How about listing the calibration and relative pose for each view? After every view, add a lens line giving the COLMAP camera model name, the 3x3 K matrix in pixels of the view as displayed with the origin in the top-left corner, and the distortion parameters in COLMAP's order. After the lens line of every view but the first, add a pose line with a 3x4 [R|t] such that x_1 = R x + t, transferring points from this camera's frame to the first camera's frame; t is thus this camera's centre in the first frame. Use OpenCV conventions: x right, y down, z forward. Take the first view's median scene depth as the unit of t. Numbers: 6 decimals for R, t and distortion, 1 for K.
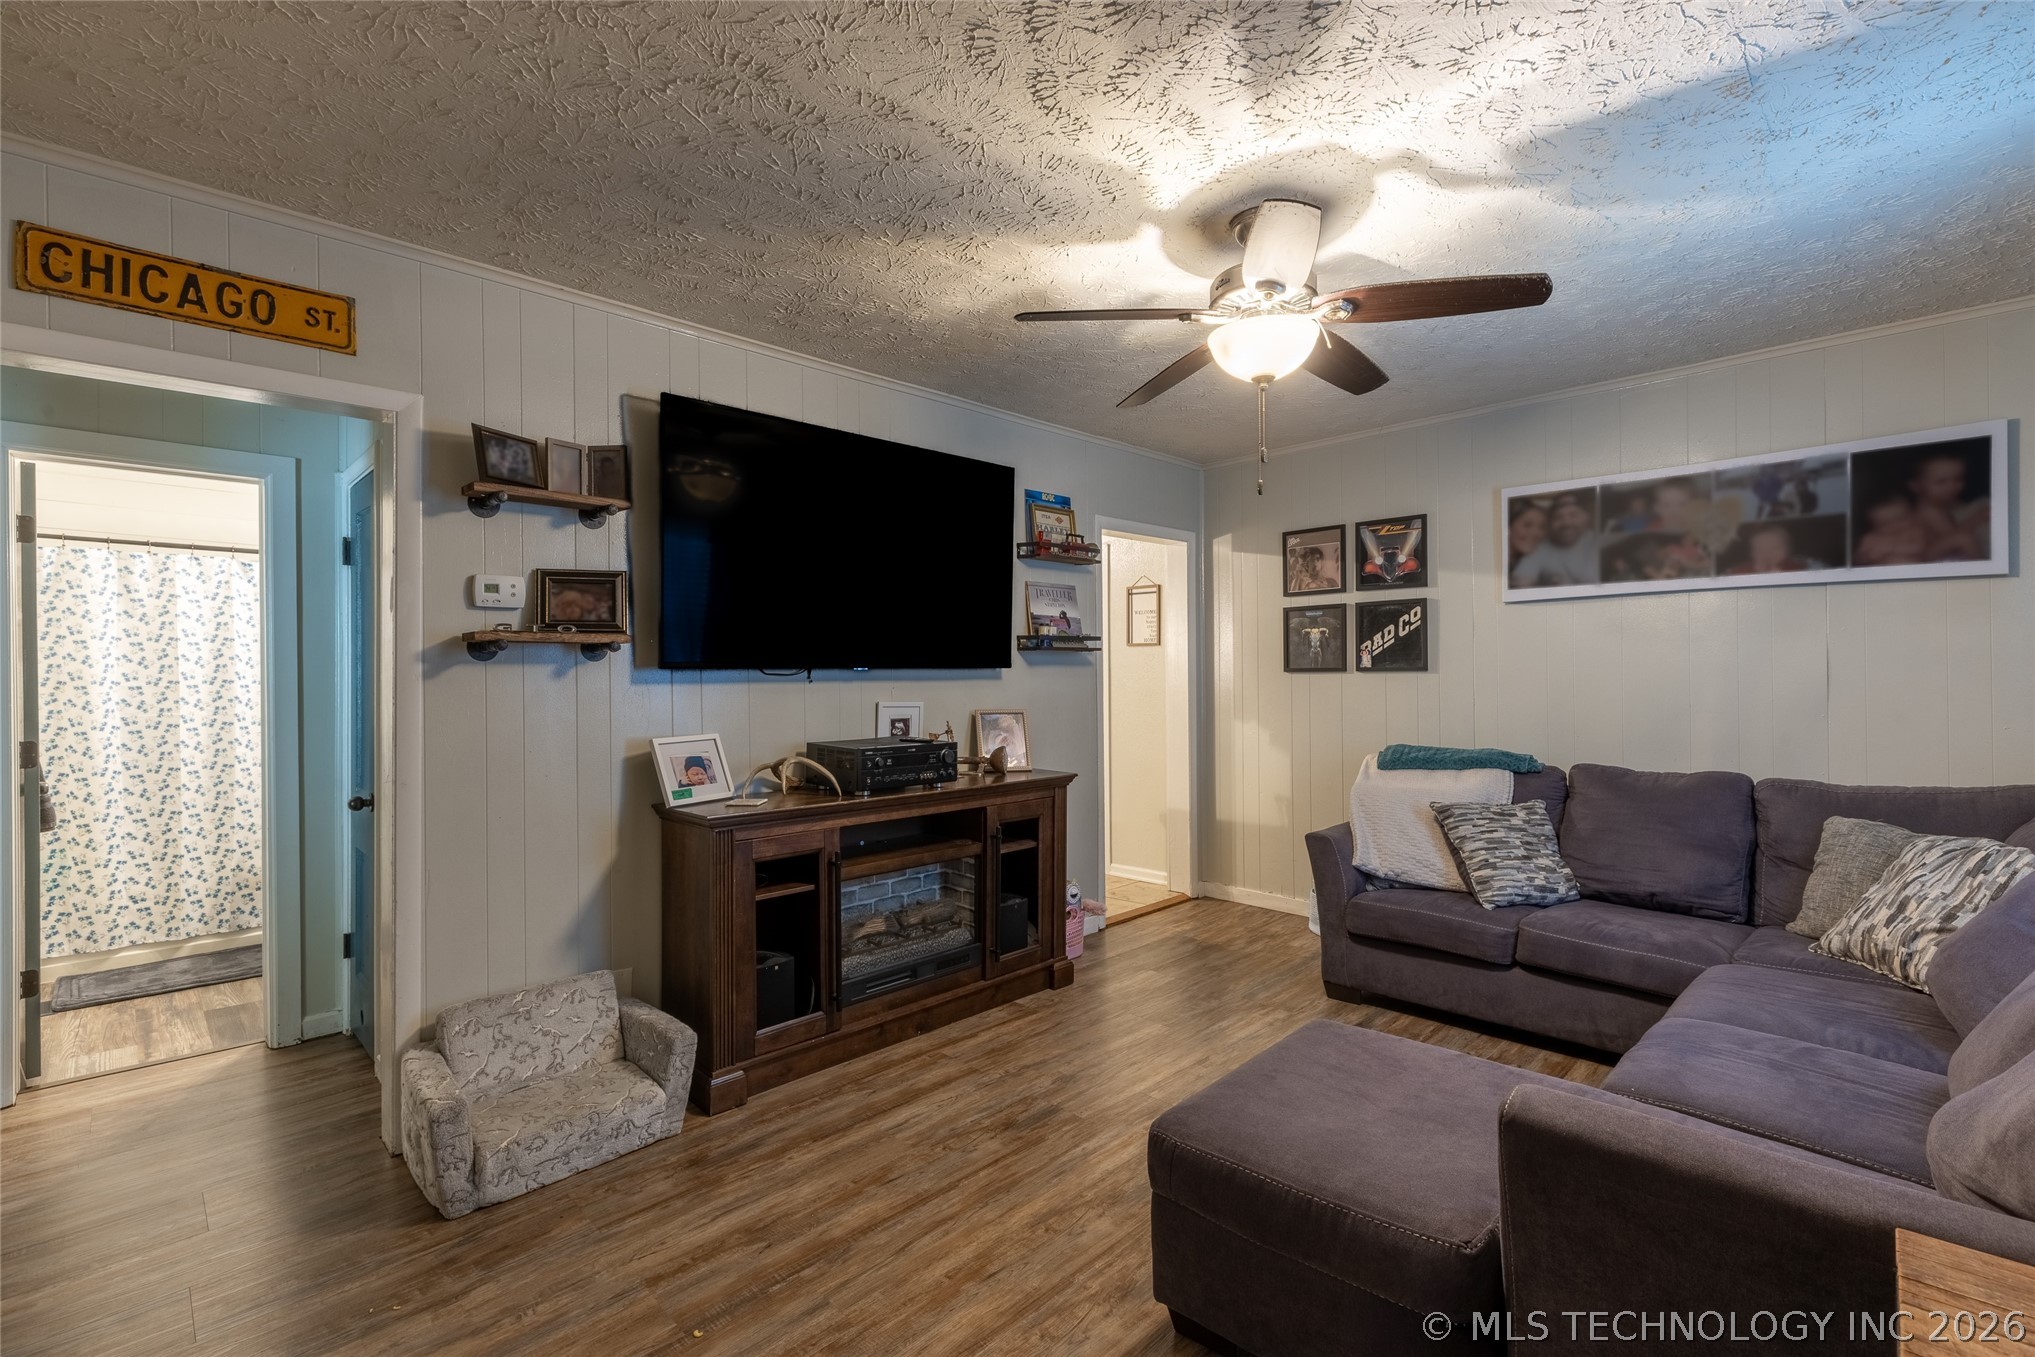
lens RADIAL K [[905.9, 0, 1017.5], [0, 905.9, 671.6], [0, 0, 1]] dist [-0.001327, -0.000299]
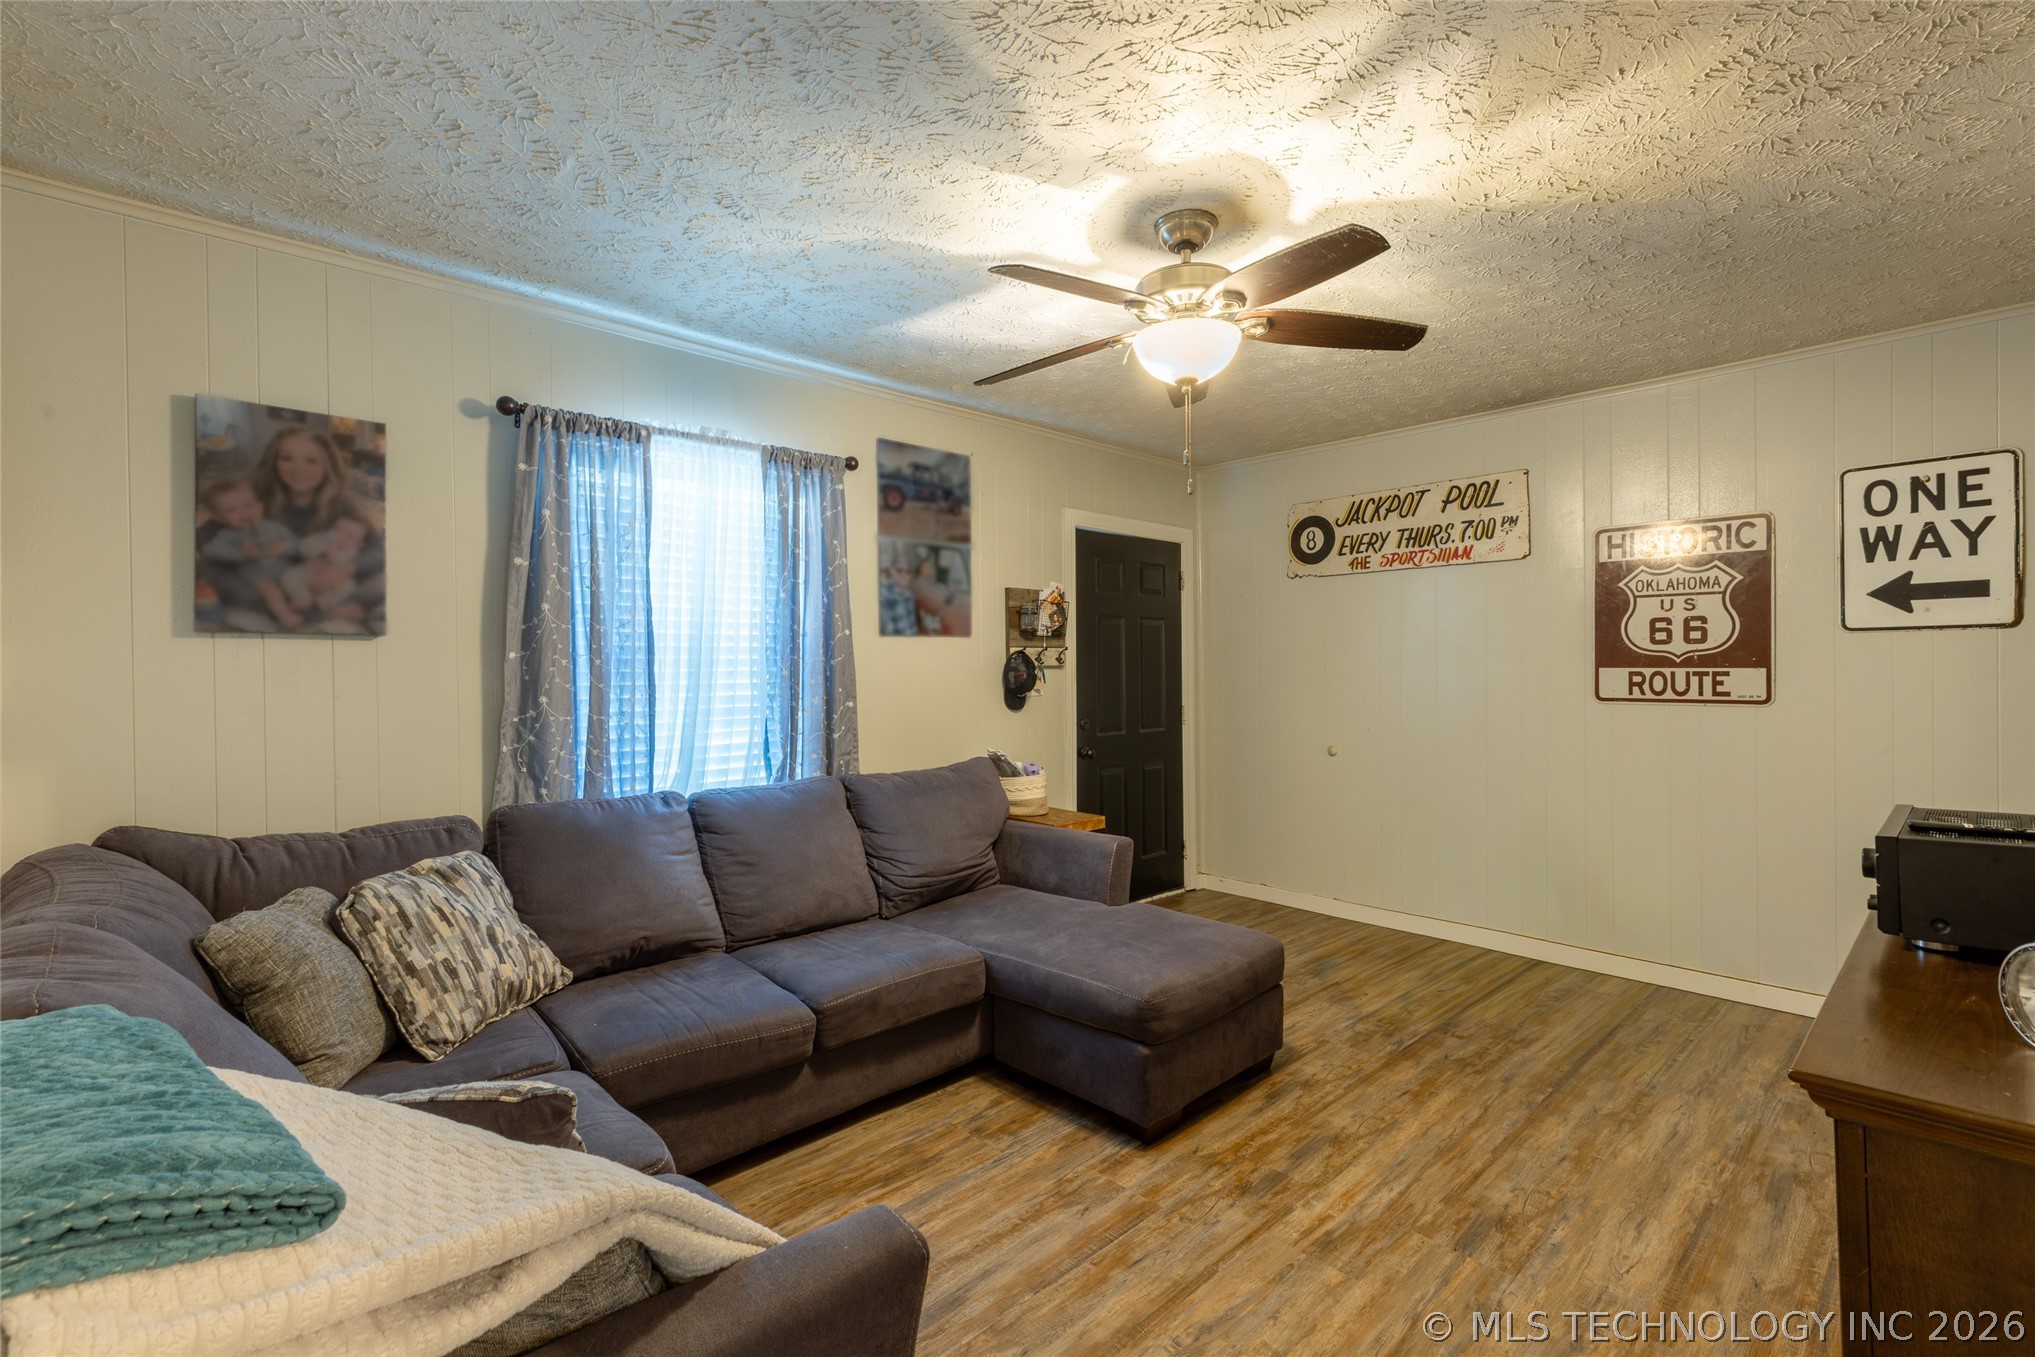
lens RADIAL K [[905.9, 0, 1020.8], [0, 905.9, 666.0], [0, 0, 1]] dist [-0.001327, -0.000299]
pose [[-0.999617, 0.012900, 0.024493, 0.351244], [0.012705, 0.999887, -0.008073, 0.002576], [-0.024595, -0.007759, -0.999667, 1.622951]]
